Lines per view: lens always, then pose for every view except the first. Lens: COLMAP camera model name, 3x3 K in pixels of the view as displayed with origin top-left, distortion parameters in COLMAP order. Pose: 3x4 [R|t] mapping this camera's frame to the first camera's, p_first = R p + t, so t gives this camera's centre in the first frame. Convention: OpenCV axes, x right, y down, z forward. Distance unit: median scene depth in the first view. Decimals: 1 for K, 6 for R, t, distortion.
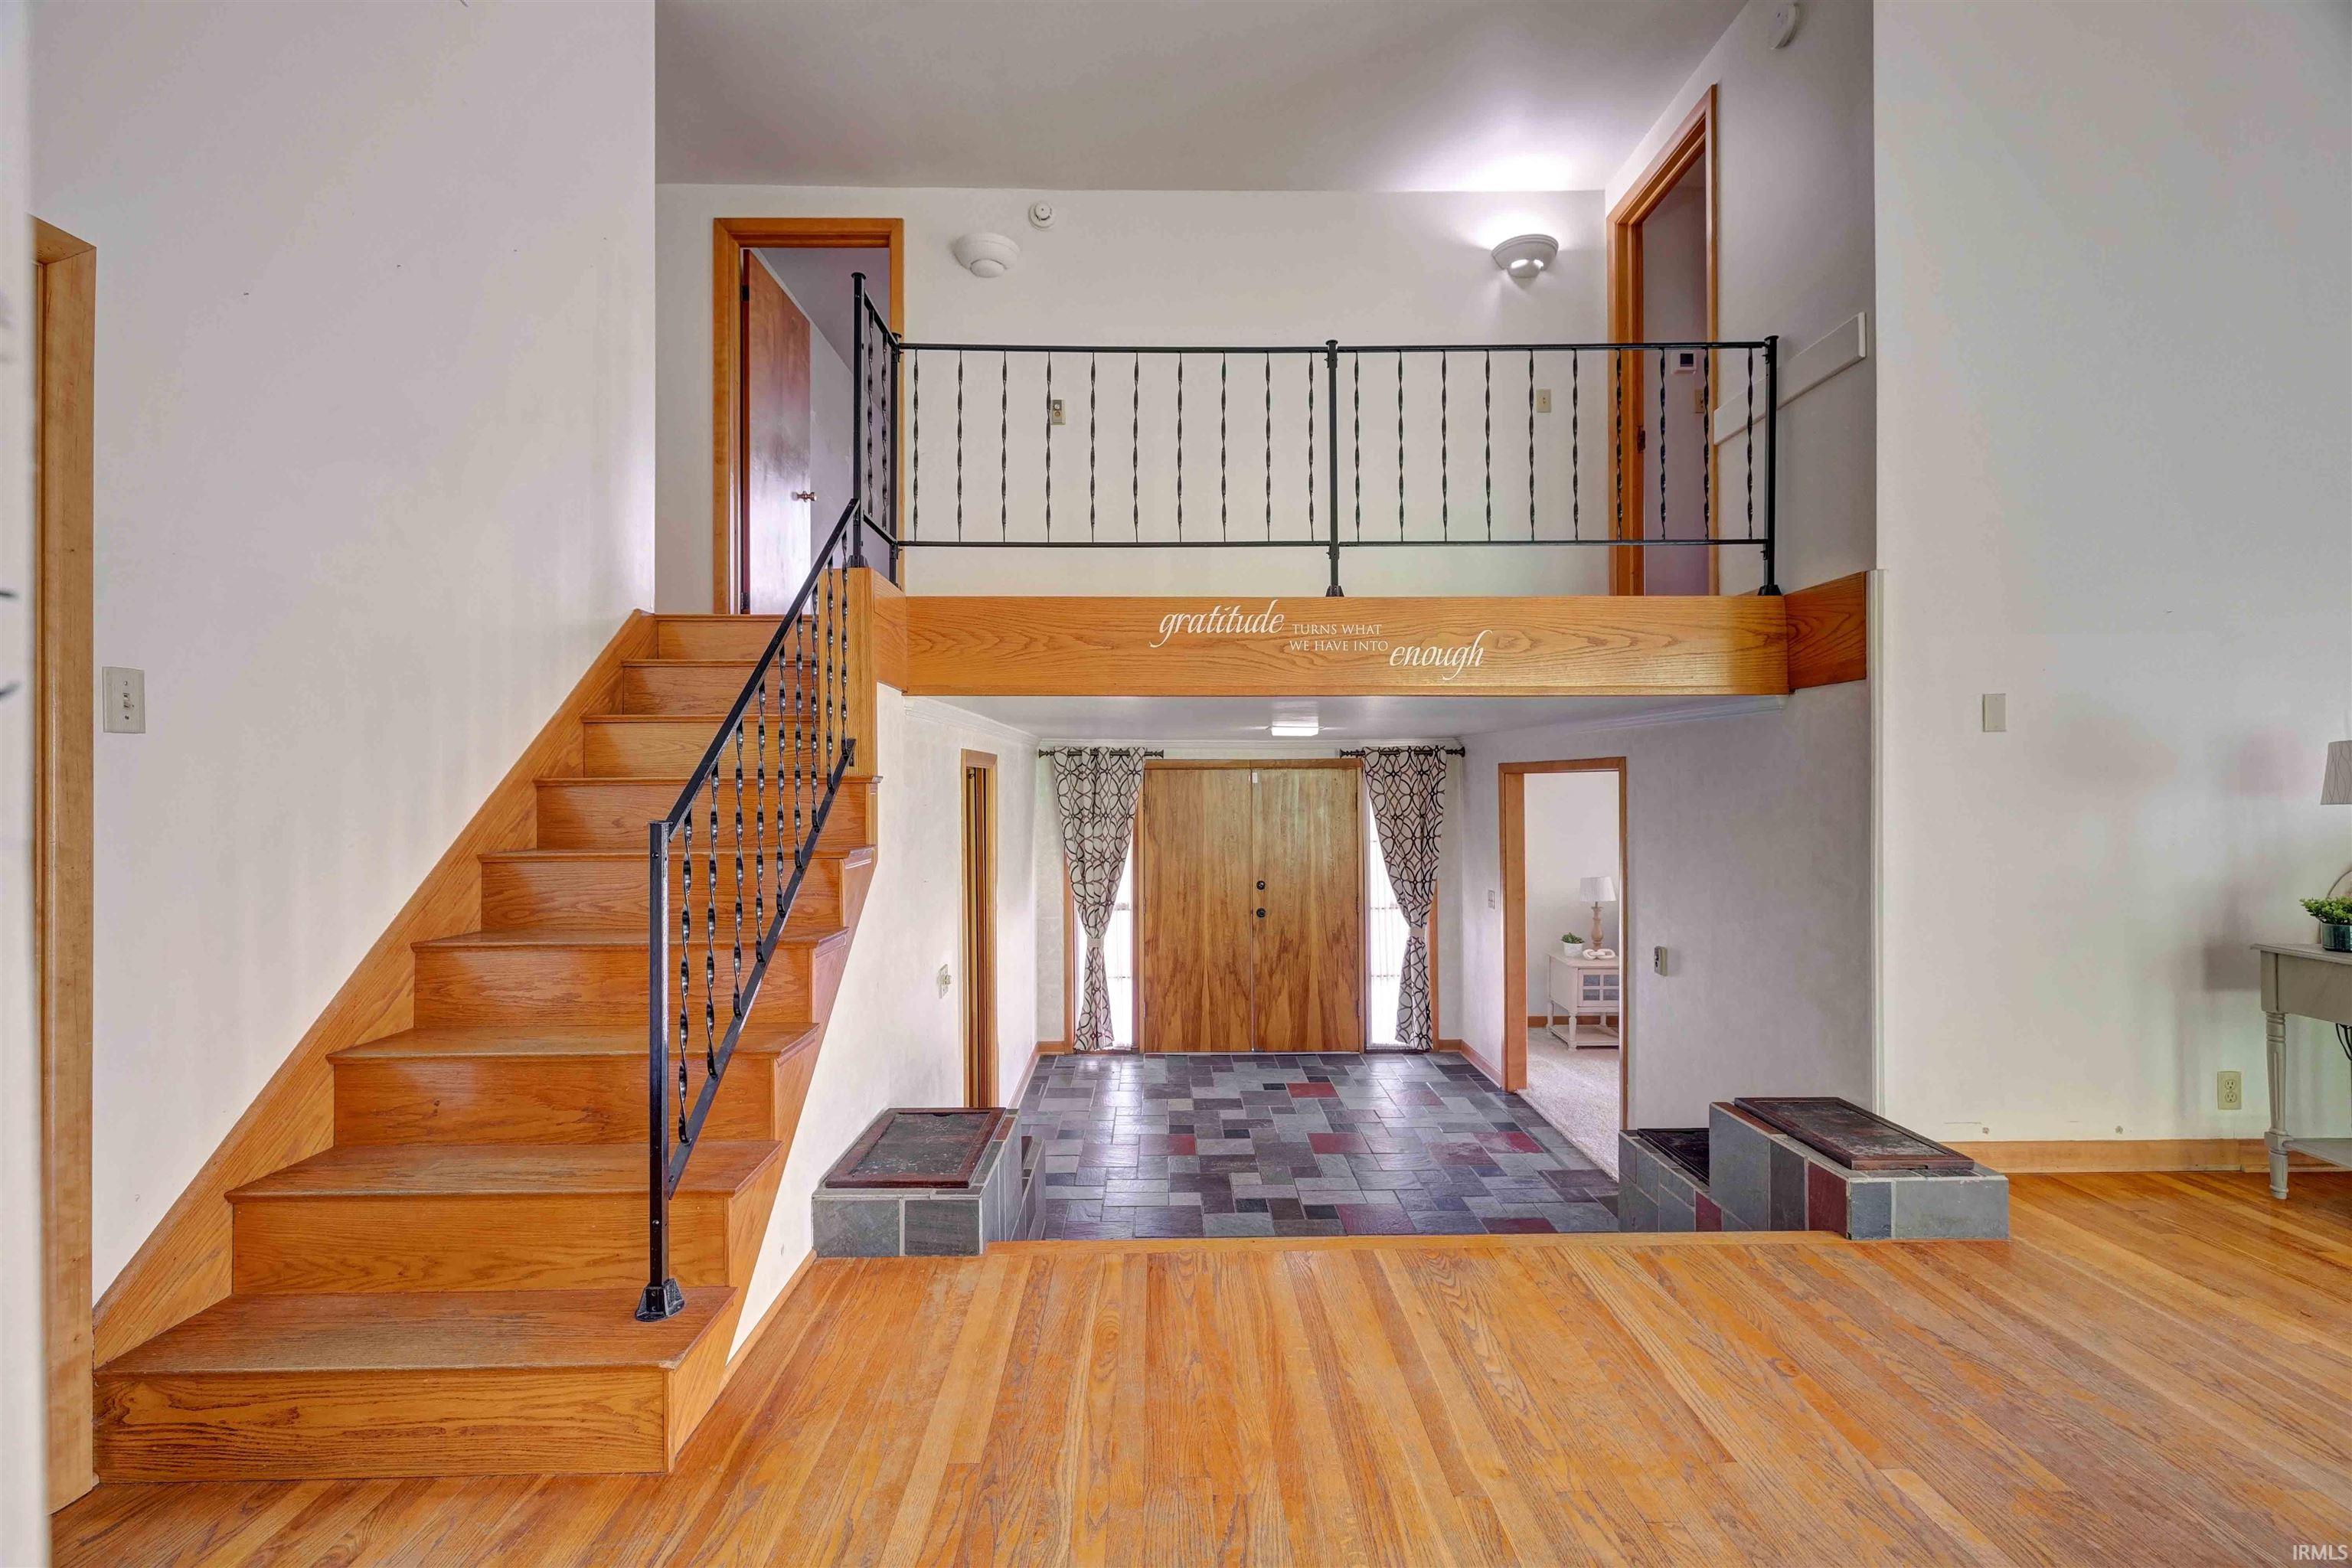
lens RADIAL K [[968.3, 0, 1172.1], [0, 968.3, 784.0], [0, 0, 1]] dist [-0.000626, -0.000288]
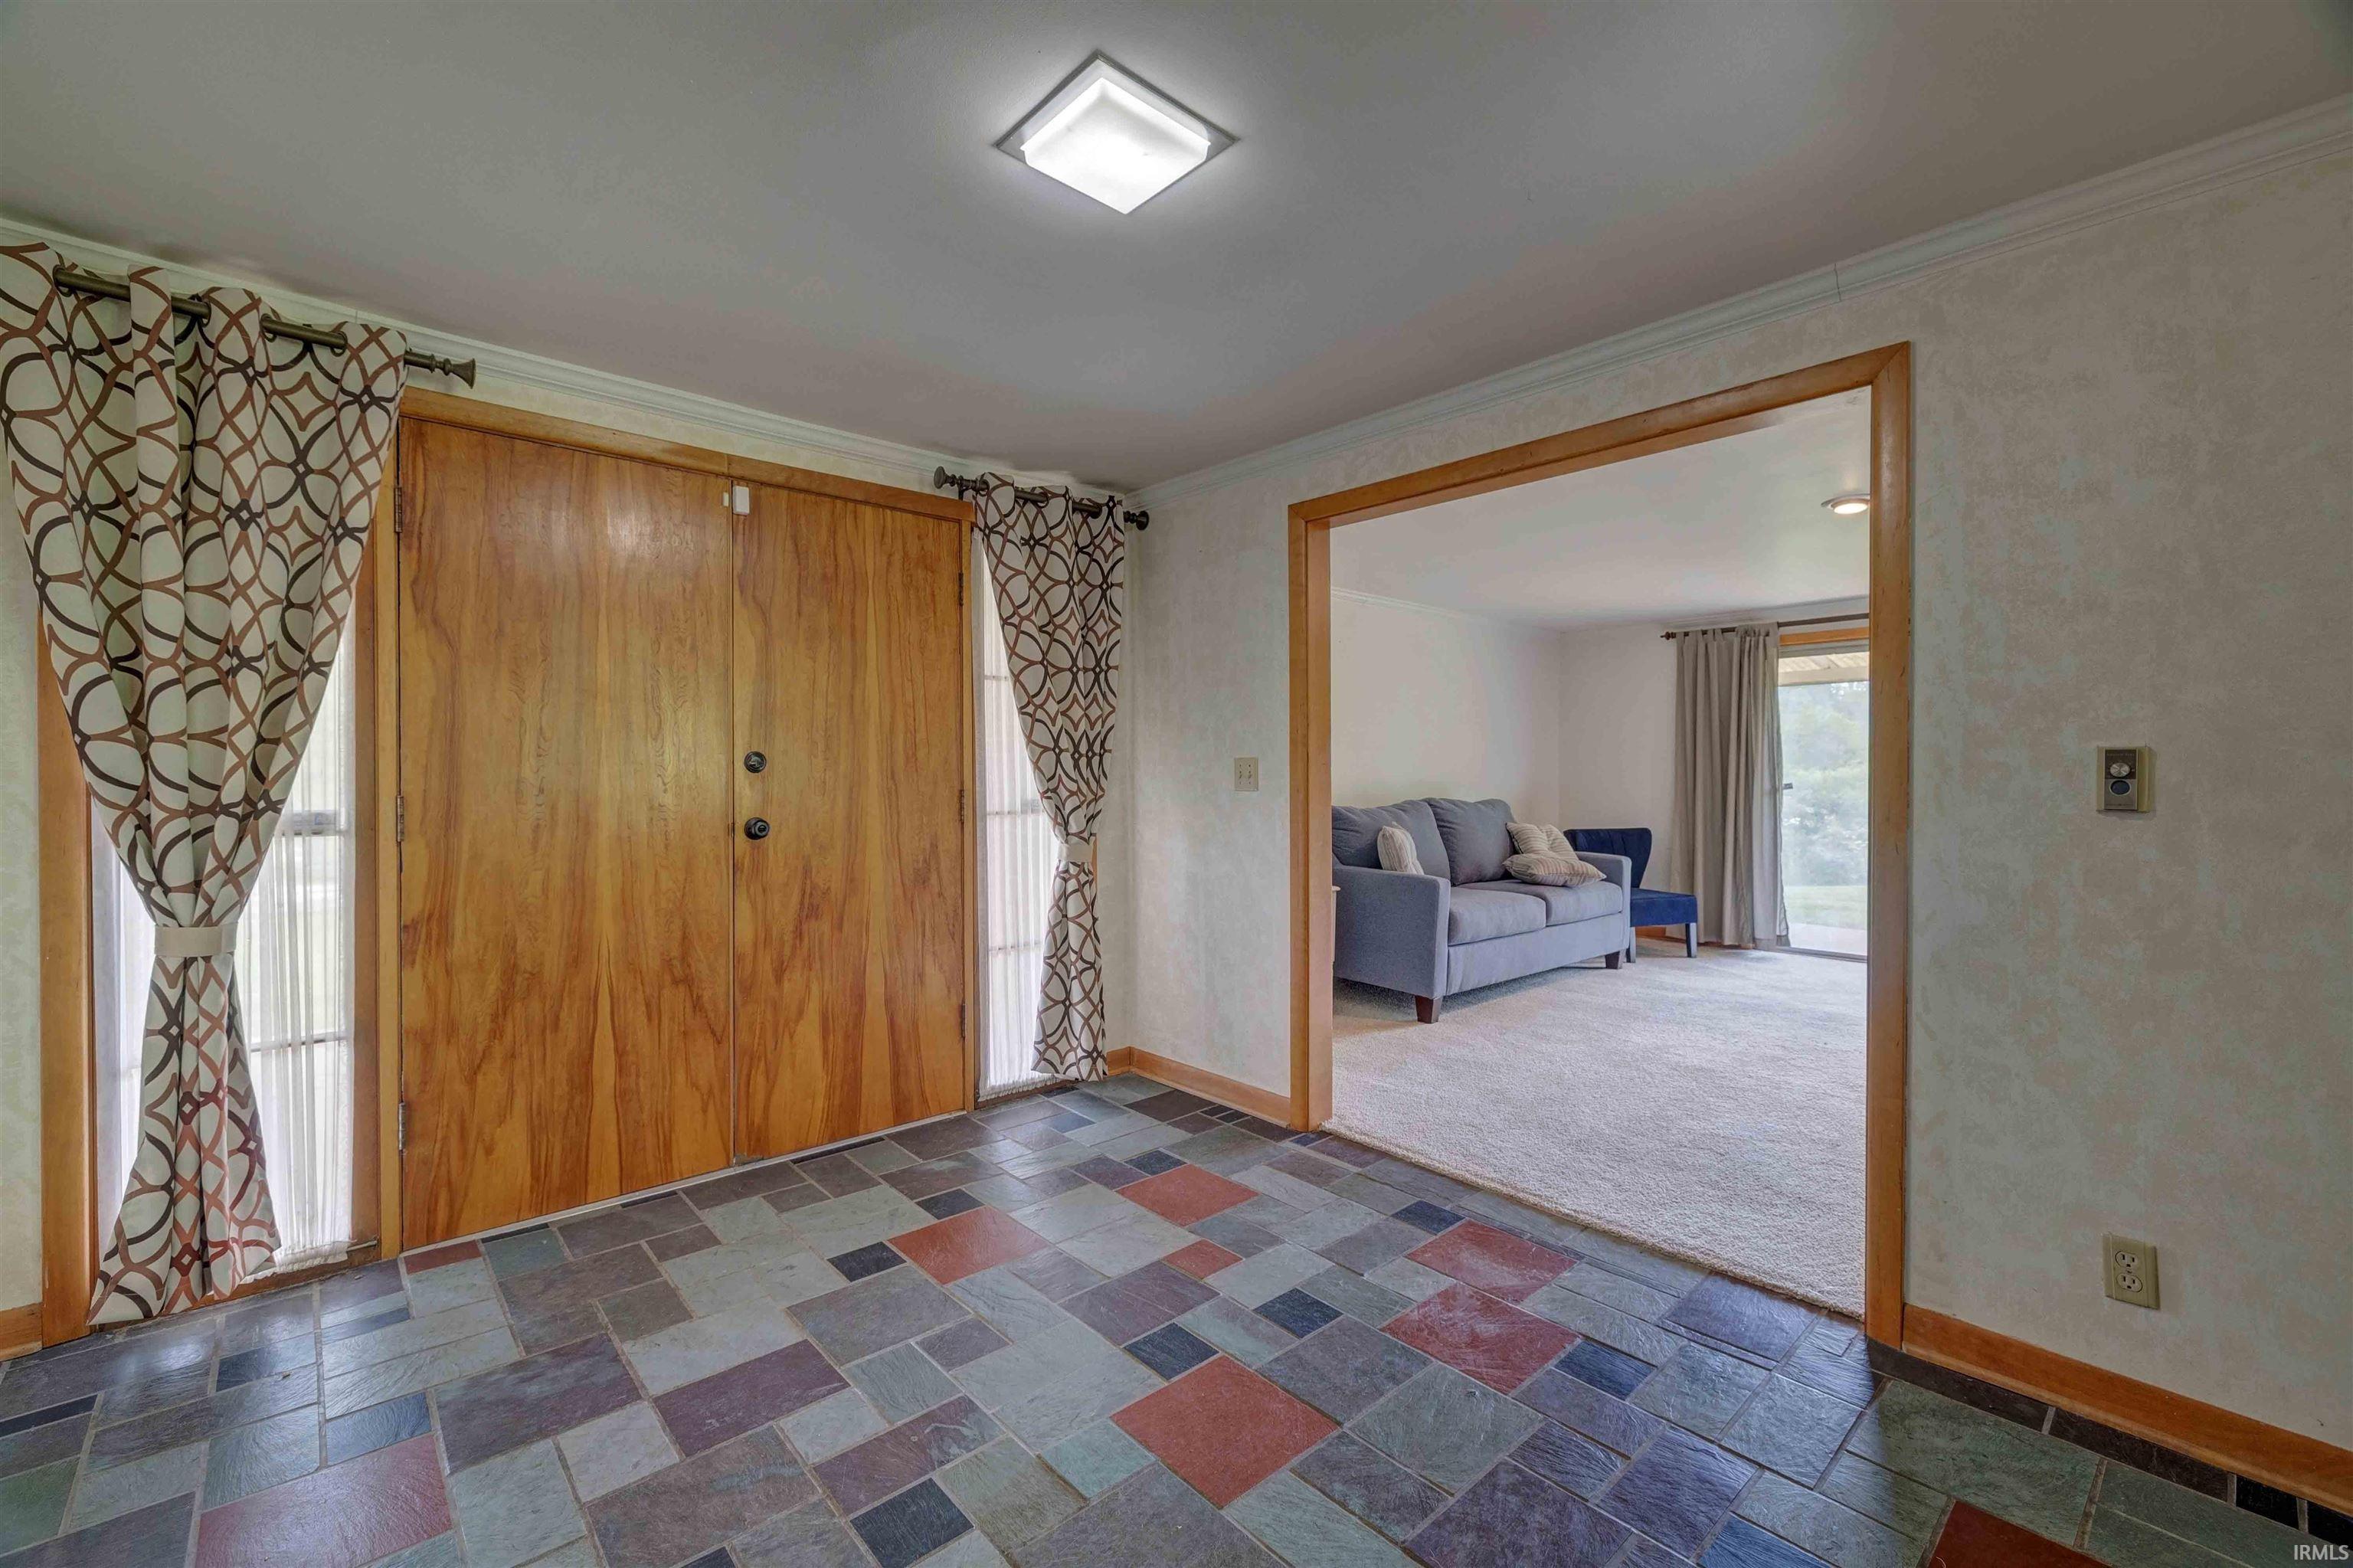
lens RADIAL K [[968.8, 0, 1167.8], [0, 968.8, 780.0], [0, 0, 1]] dist [-0.000626, -0.000288]
pose [[0.758883, -0.000656, 0.651226, -0.046163], [-0.001426, 0.999995, 0.002668, 0.112610], [-0.651225, -0.002954, 0.758879, 0.578866]]
